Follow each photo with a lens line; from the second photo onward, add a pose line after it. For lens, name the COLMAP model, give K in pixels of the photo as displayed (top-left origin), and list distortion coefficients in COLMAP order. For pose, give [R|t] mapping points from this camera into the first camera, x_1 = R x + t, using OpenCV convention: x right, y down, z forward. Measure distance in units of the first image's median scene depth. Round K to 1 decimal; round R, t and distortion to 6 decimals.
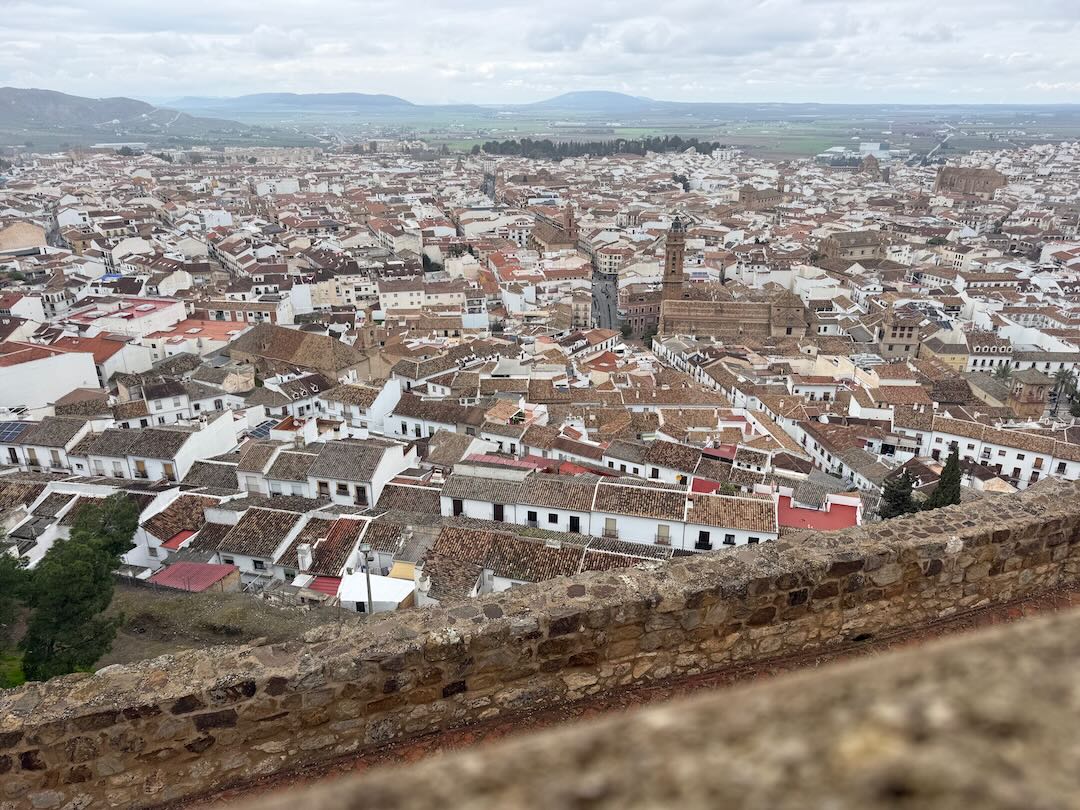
lens RADIAL K [[752.1, 0, 537.0], [0, 752.1, 436.0], [0, 0, 1]] dist [0.080938, -0.108123]
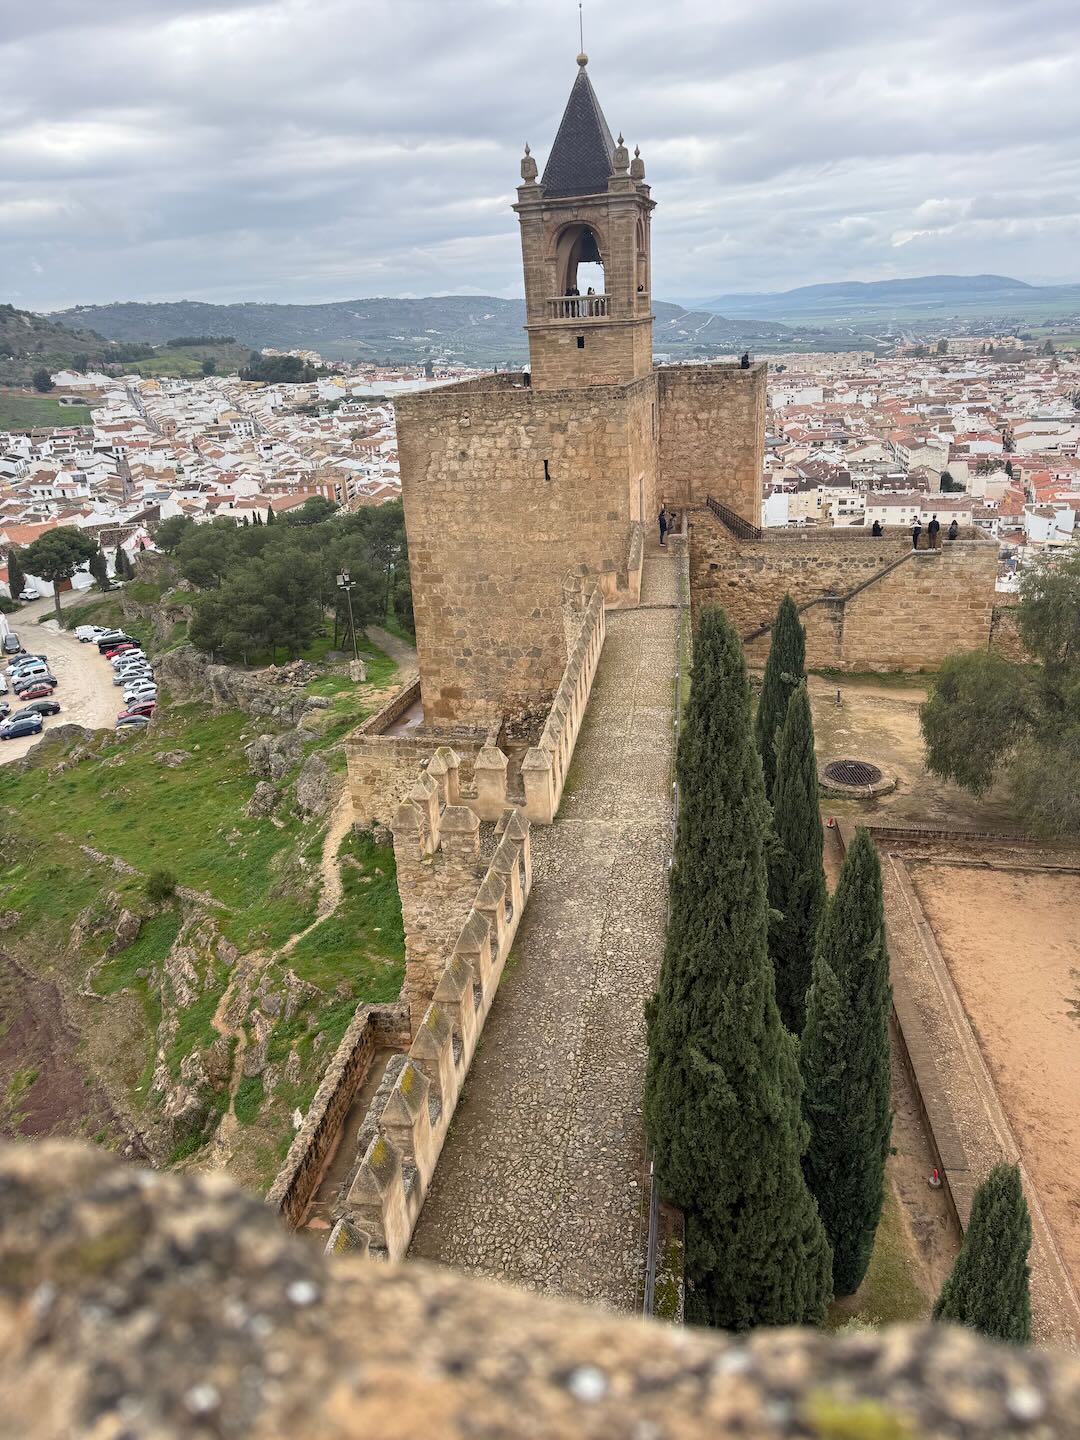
lens RADIAL K [[1002.8, 0, 538.2], [0, 1002.8, 731.3], [0, 0, 1]] dist [0.080938, -0.108123]
pose [[0.841398, 0.162619, -0.515368, 0.079382], [-0.165907, 0.985328, 0.040046, 0.055279], [0.514319, 0.051809, 0.856033, -0.126667]]
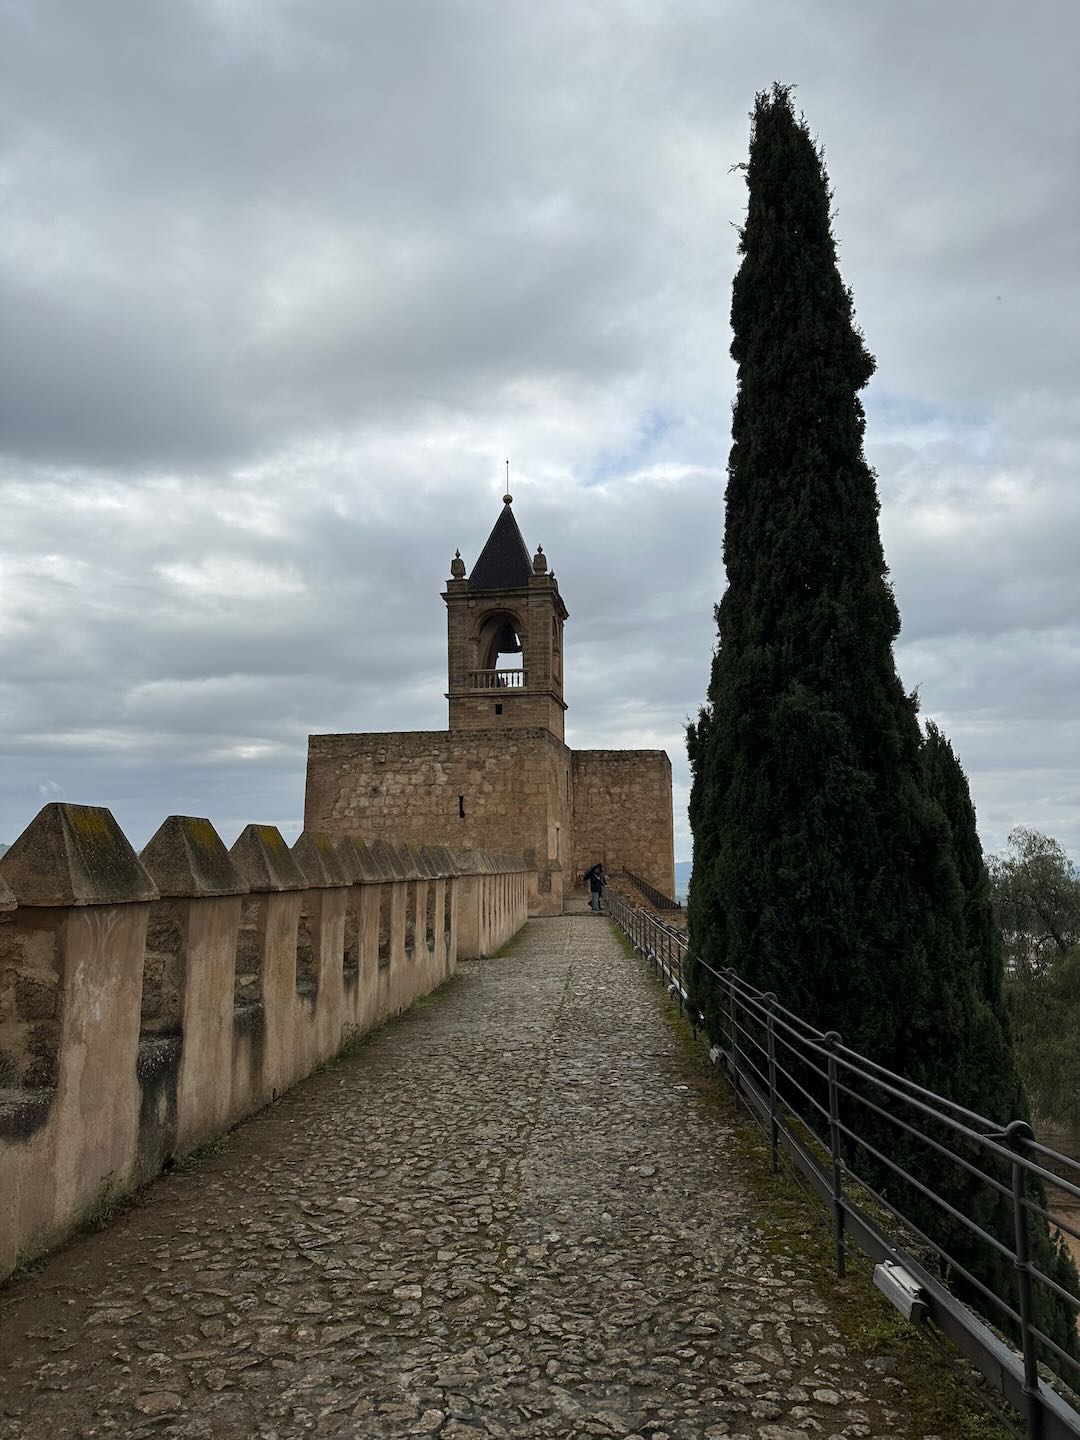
lens RADIAL K [[994.0, 0, 543.4], [0, 994.0, 720.9], [0, 0, 1]] dist [0.109736, 0.000966]
pose [[0.894975, -0.071903, -0.440284, 0.072522], [-0.174705, 0.851611, -0.494203, 0.076322], [0.410486, 0.519219, 0.749609, -0.111416]]
